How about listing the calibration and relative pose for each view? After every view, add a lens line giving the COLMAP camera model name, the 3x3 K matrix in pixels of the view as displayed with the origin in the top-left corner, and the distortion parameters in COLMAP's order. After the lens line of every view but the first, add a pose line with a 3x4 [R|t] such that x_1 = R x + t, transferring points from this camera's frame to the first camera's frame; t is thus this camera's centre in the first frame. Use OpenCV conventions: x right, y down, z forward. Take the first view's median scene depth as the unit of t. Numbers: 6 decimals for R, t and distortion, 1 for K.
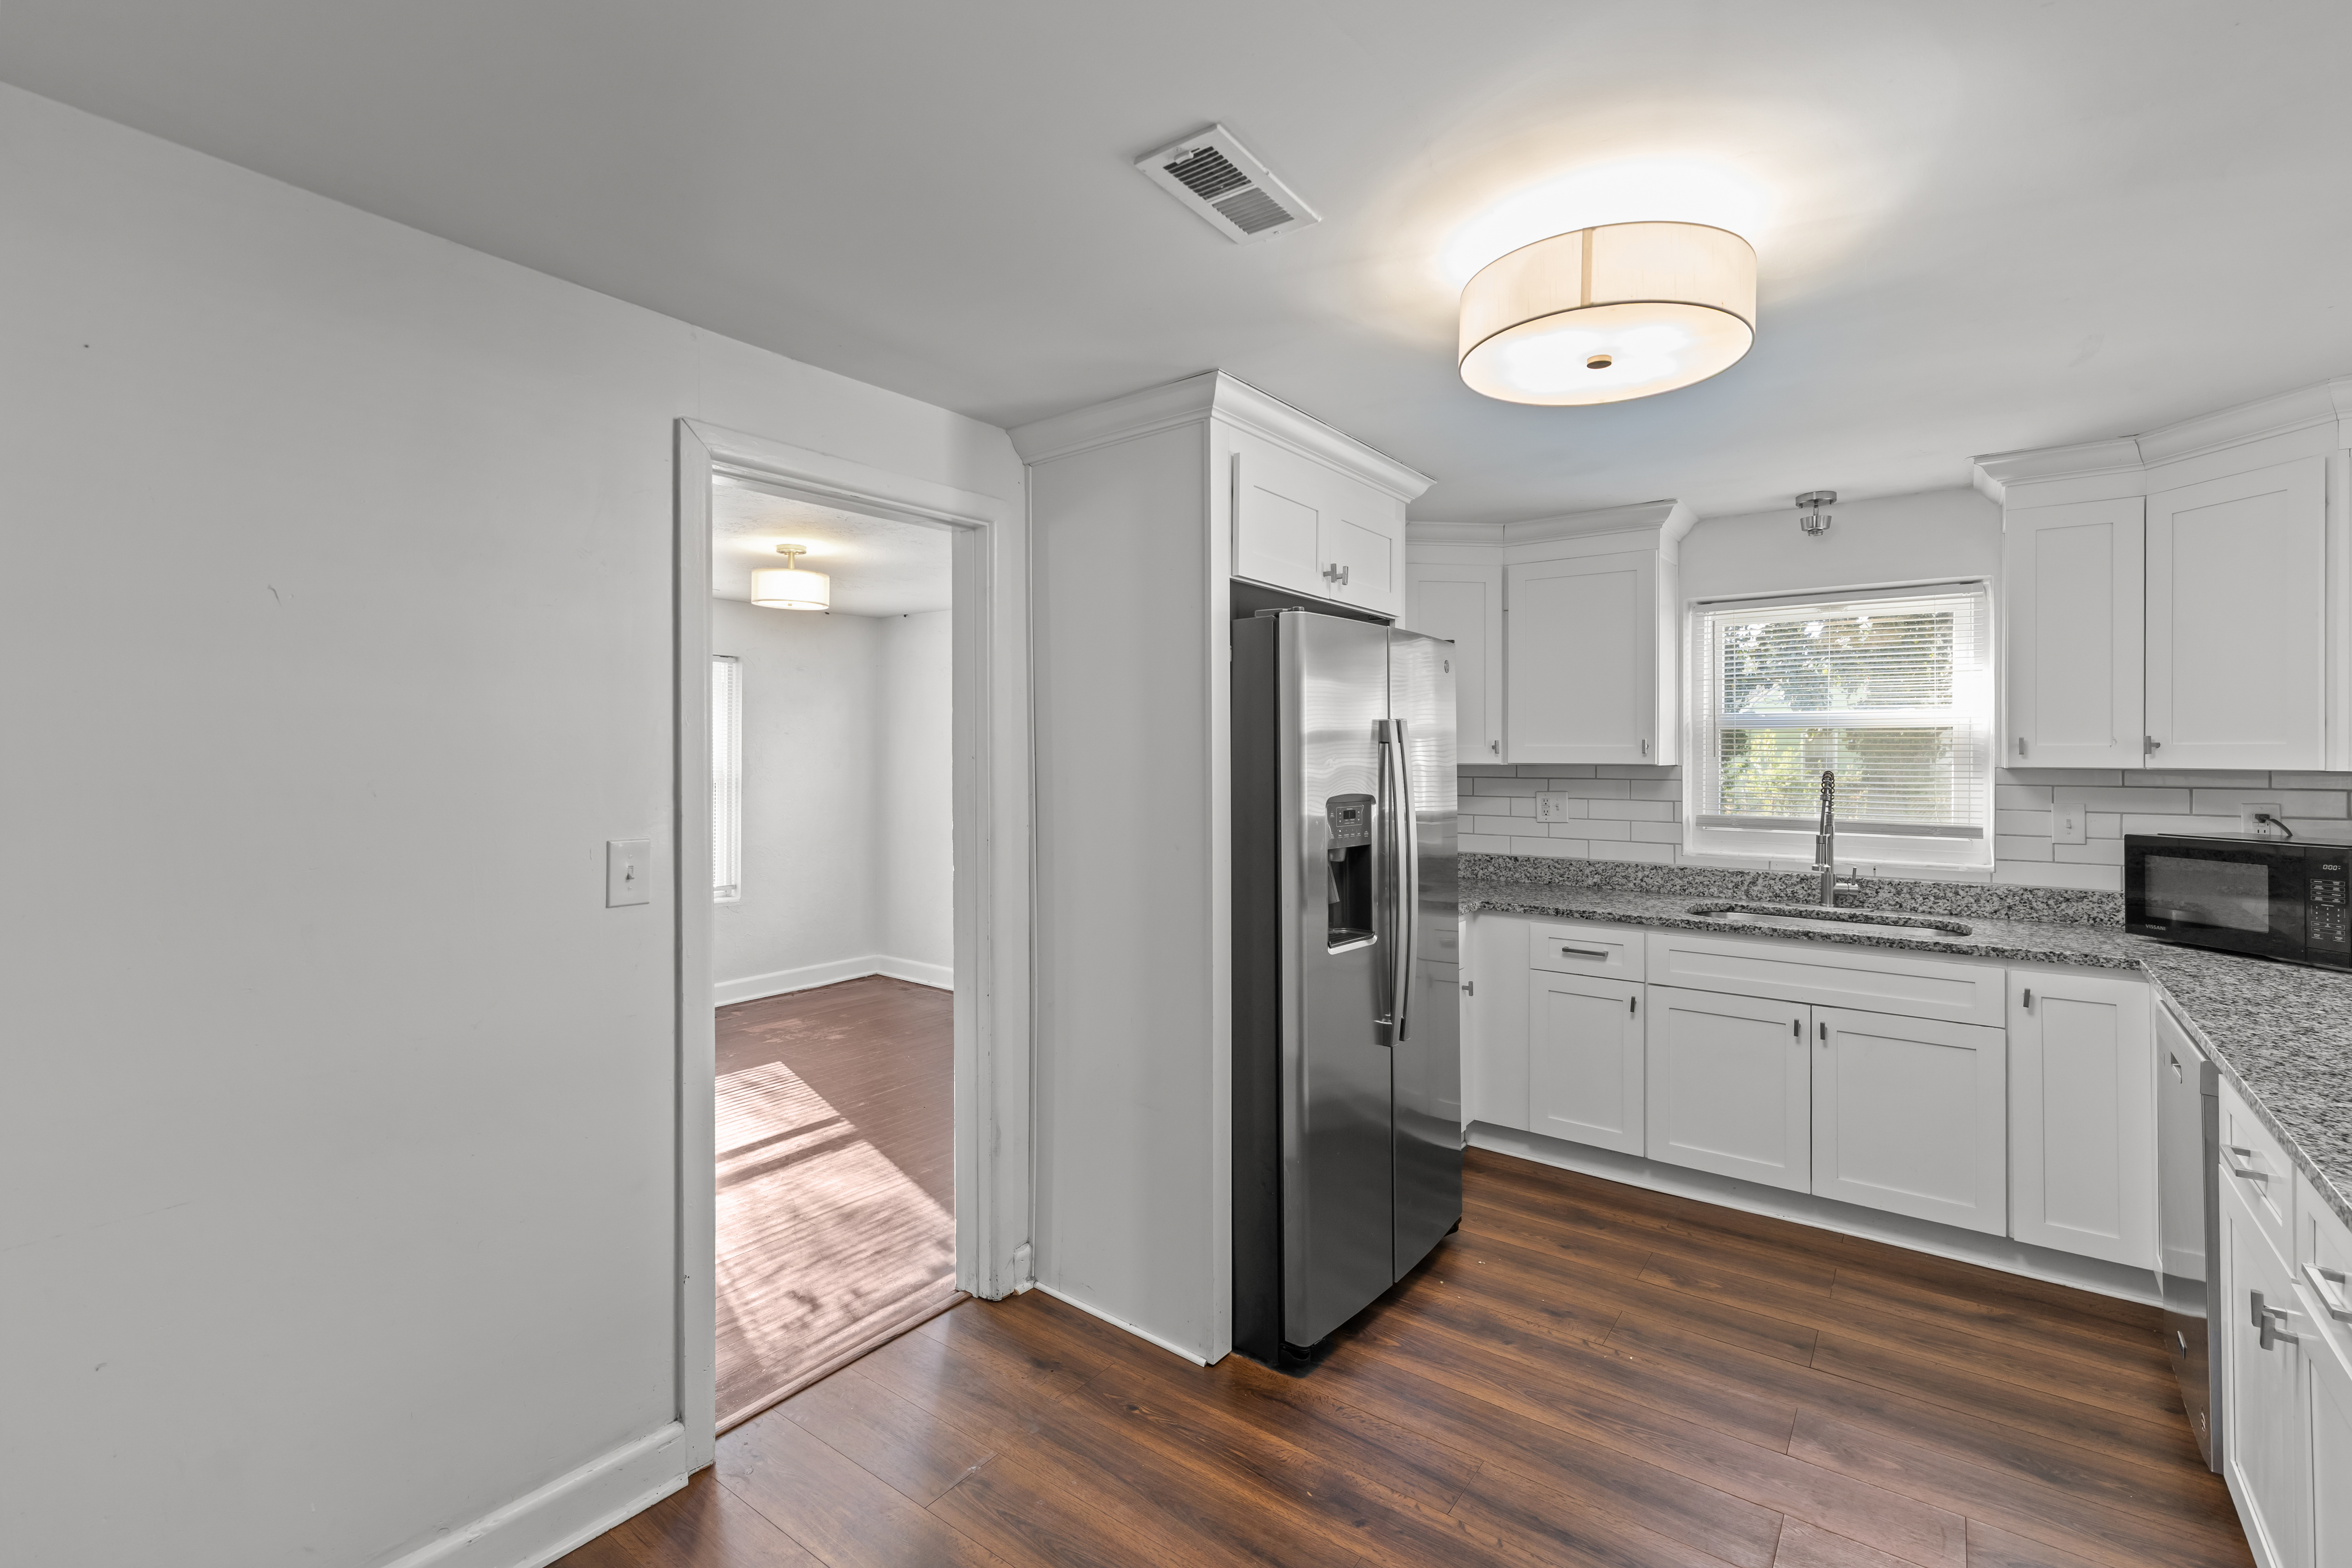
lens RADIAL K [[1043.3, 0, 1168.5], [0, 1043.3, 752.8], [0, 0, 1]] dist [-0.000034, -0.000189]
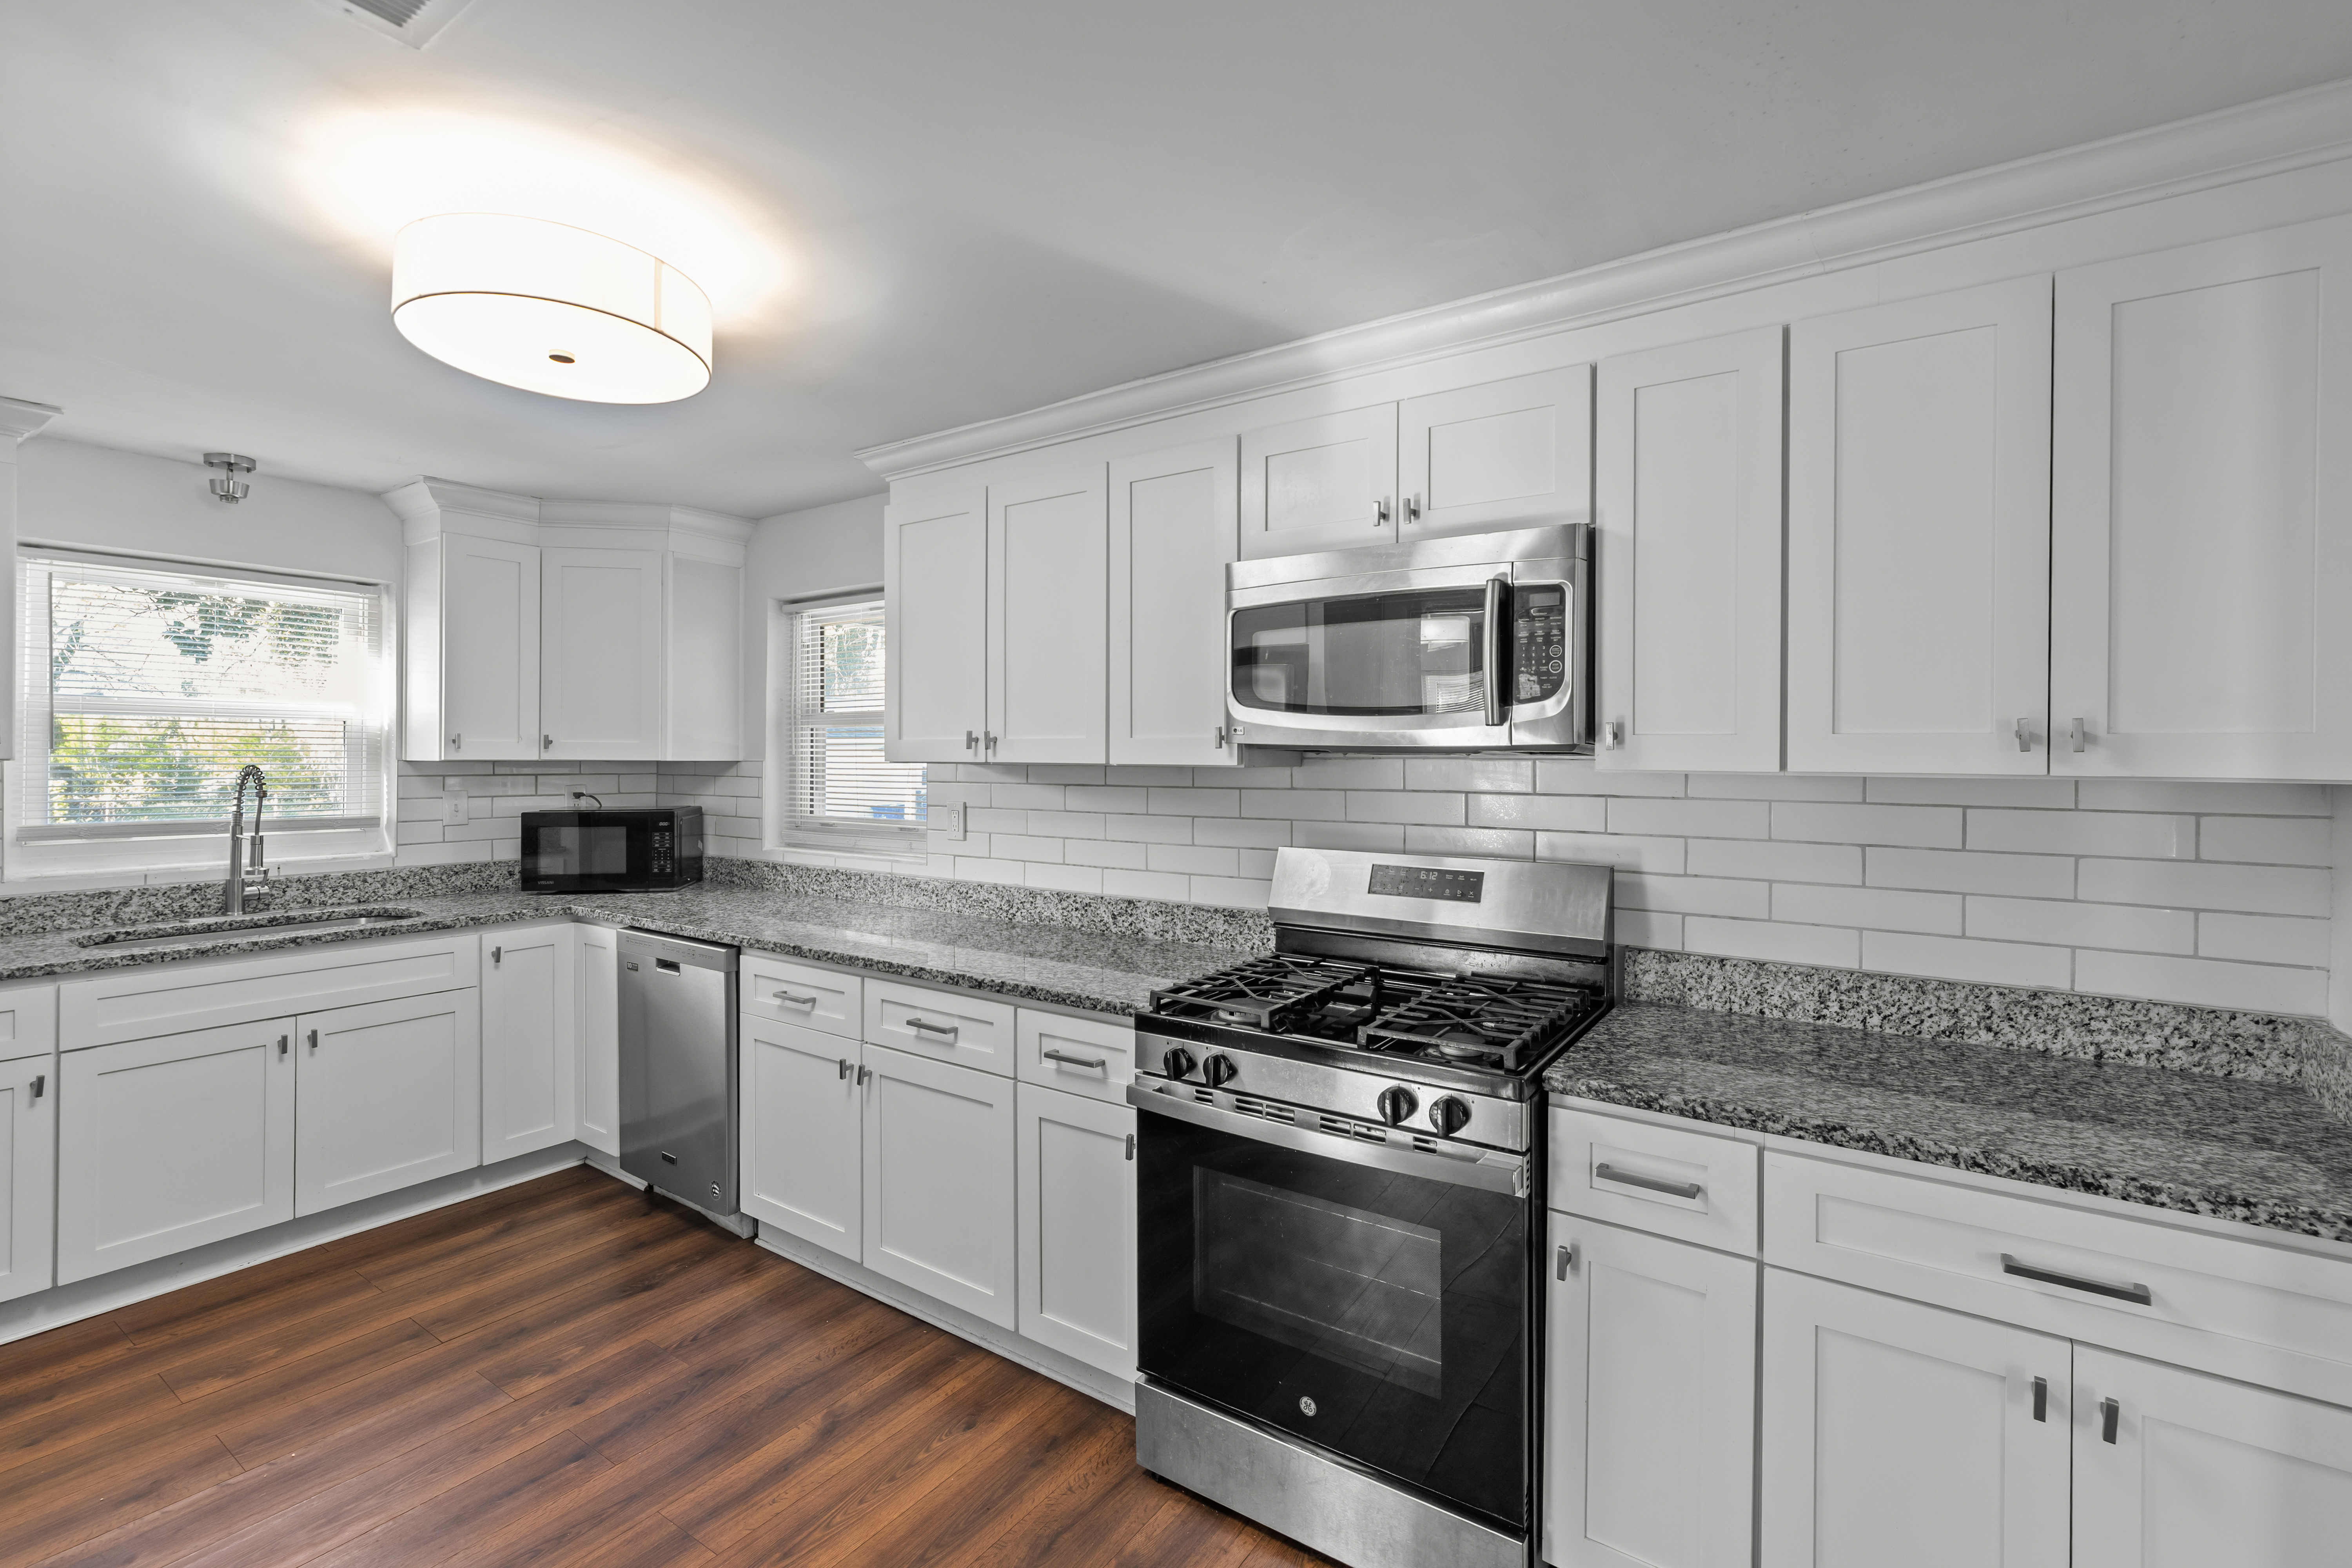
lens RADIAL K [[1043.3, 0, 1168.5], [0, 1043.3, 752.8], [0, 0, 1]] dist [-0.000034, -0.000189]
pose [[-0.038418, 0.000004, 0.999262, -0.330730], [-0.007220, 0.999974, -0.000282, 0.000915], [-0.999236, -0.007225, -0.038417, 0.244954]]
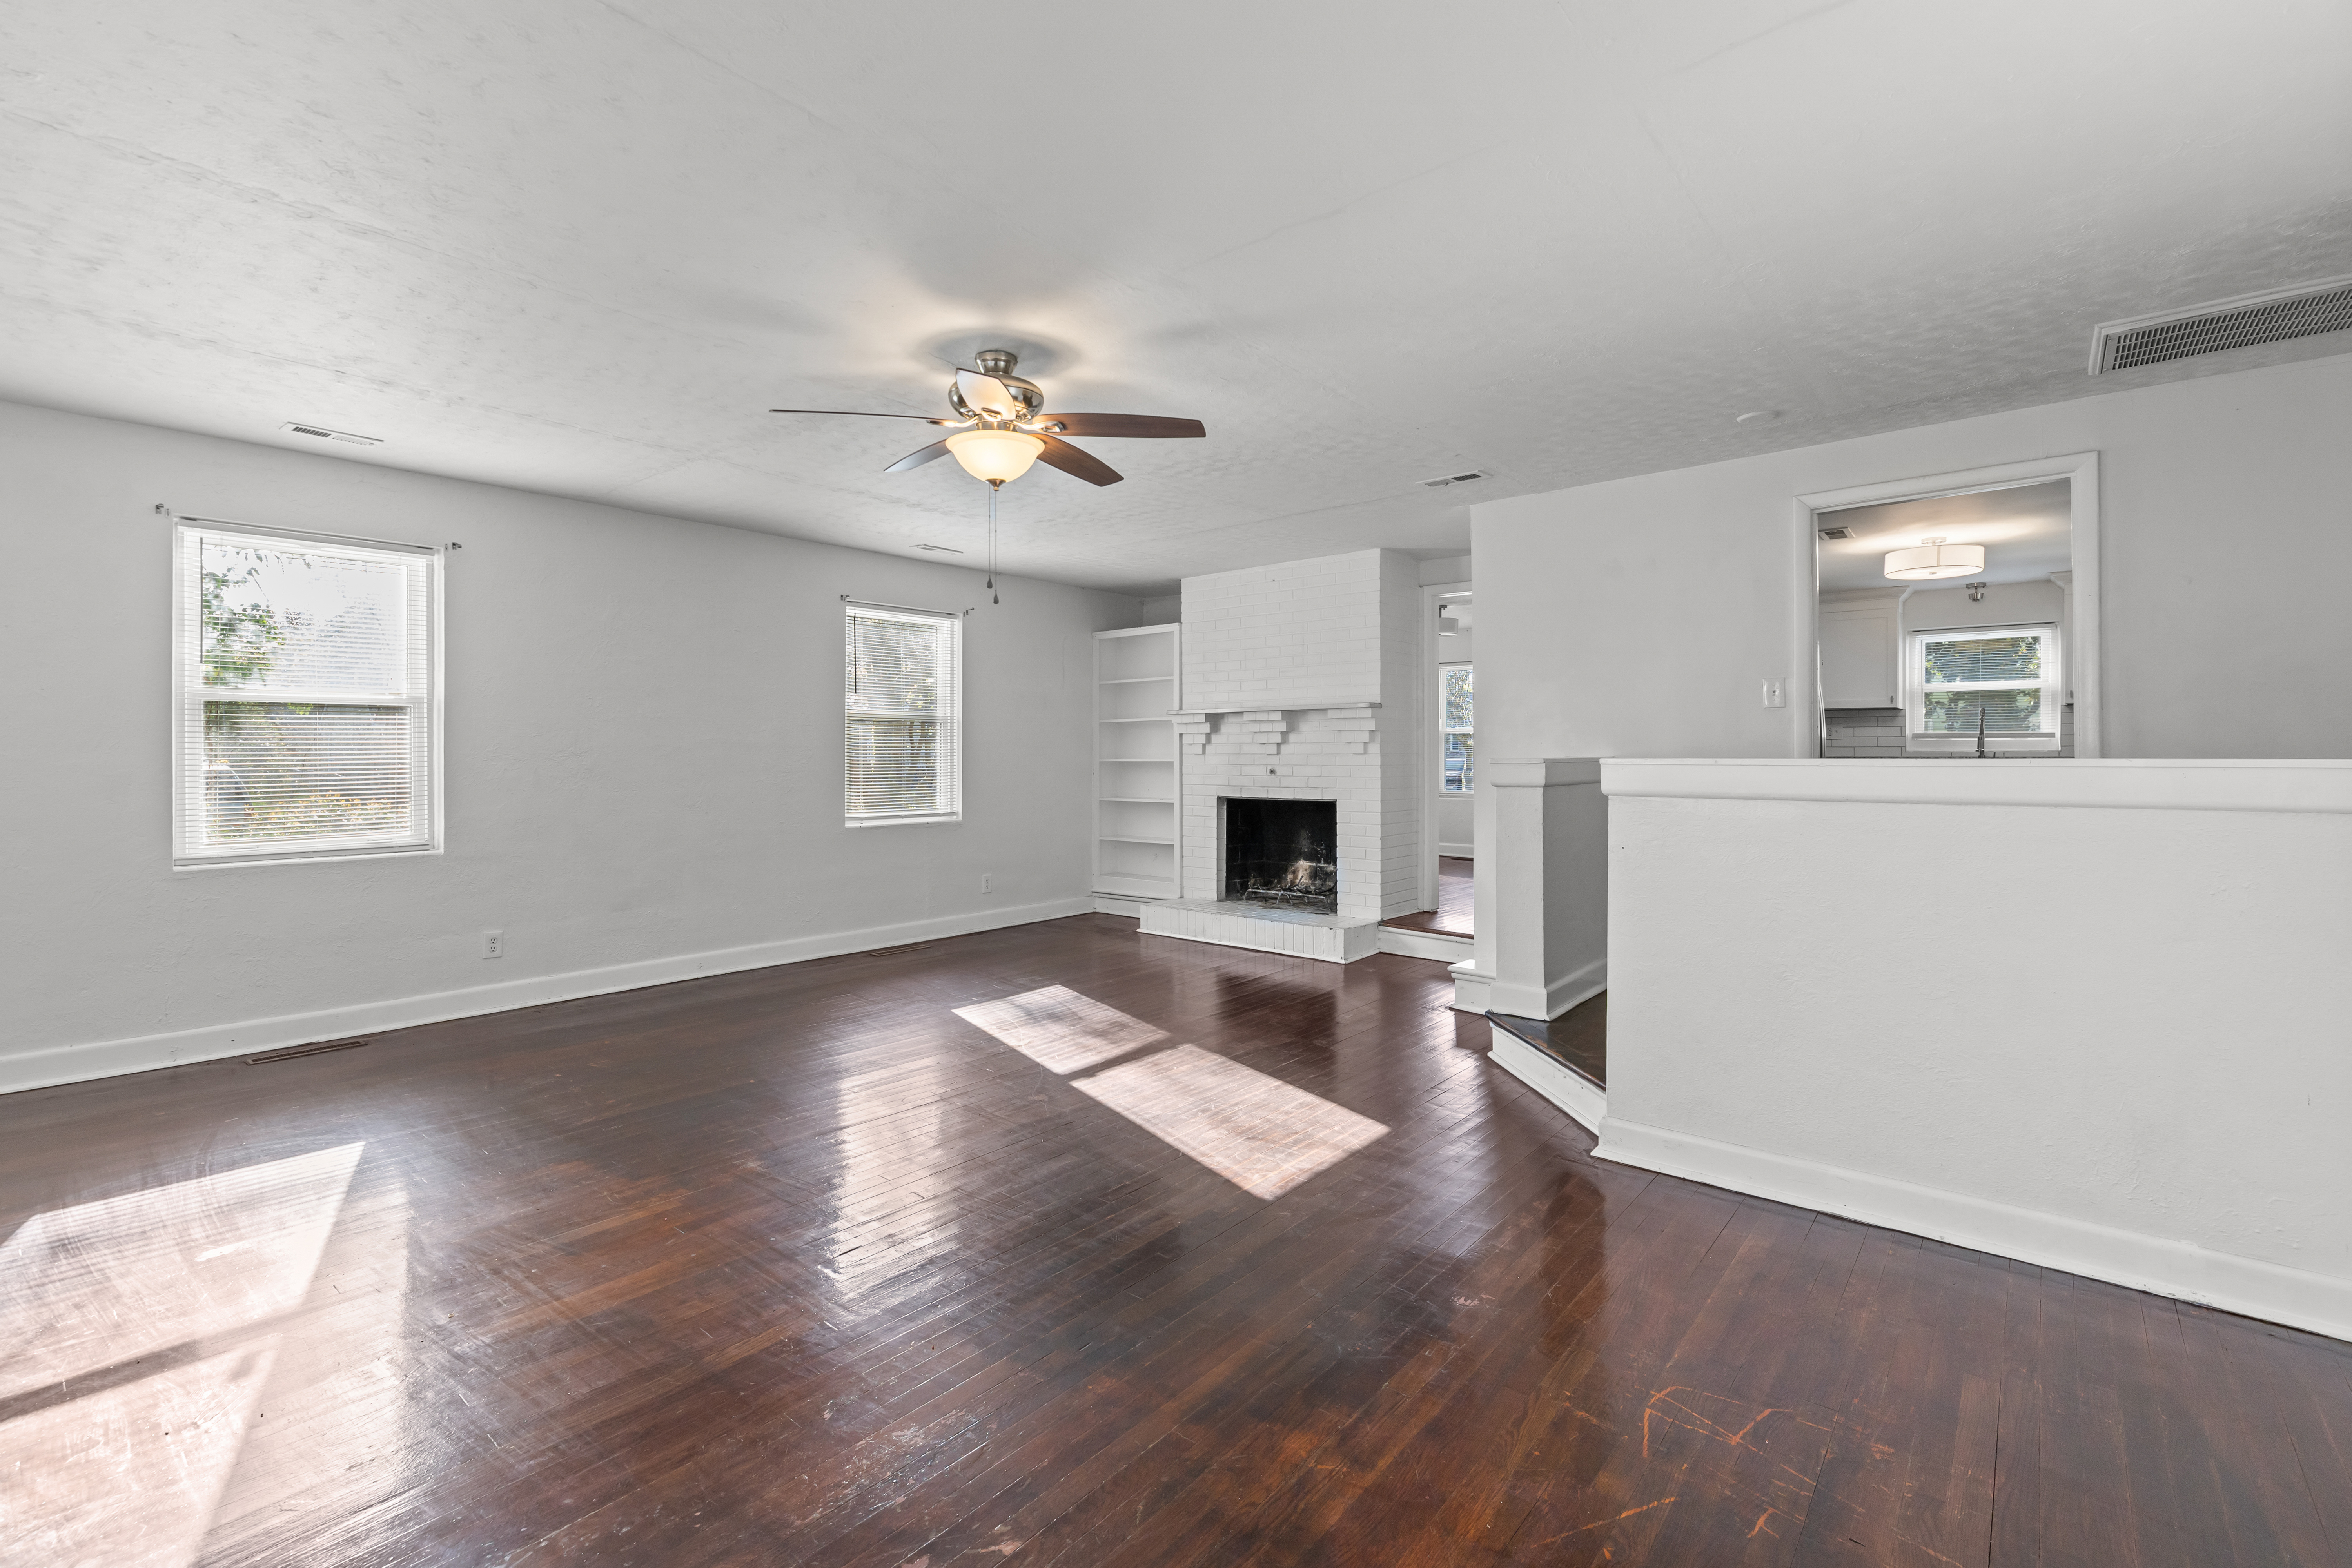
lens RADIAL K [[1027.2, 0, 1179.2], [0, 1027.2, 762.4], [0, 0, 1]] dist [0.000836, -0.000063]
pose [[0.998619, -0.005658, -0.052233, -1.020061], [0.006358, 0.999892, 0.013243, 0.098001], [0.052153, -0.013557, 0.998547, -1.353122]]
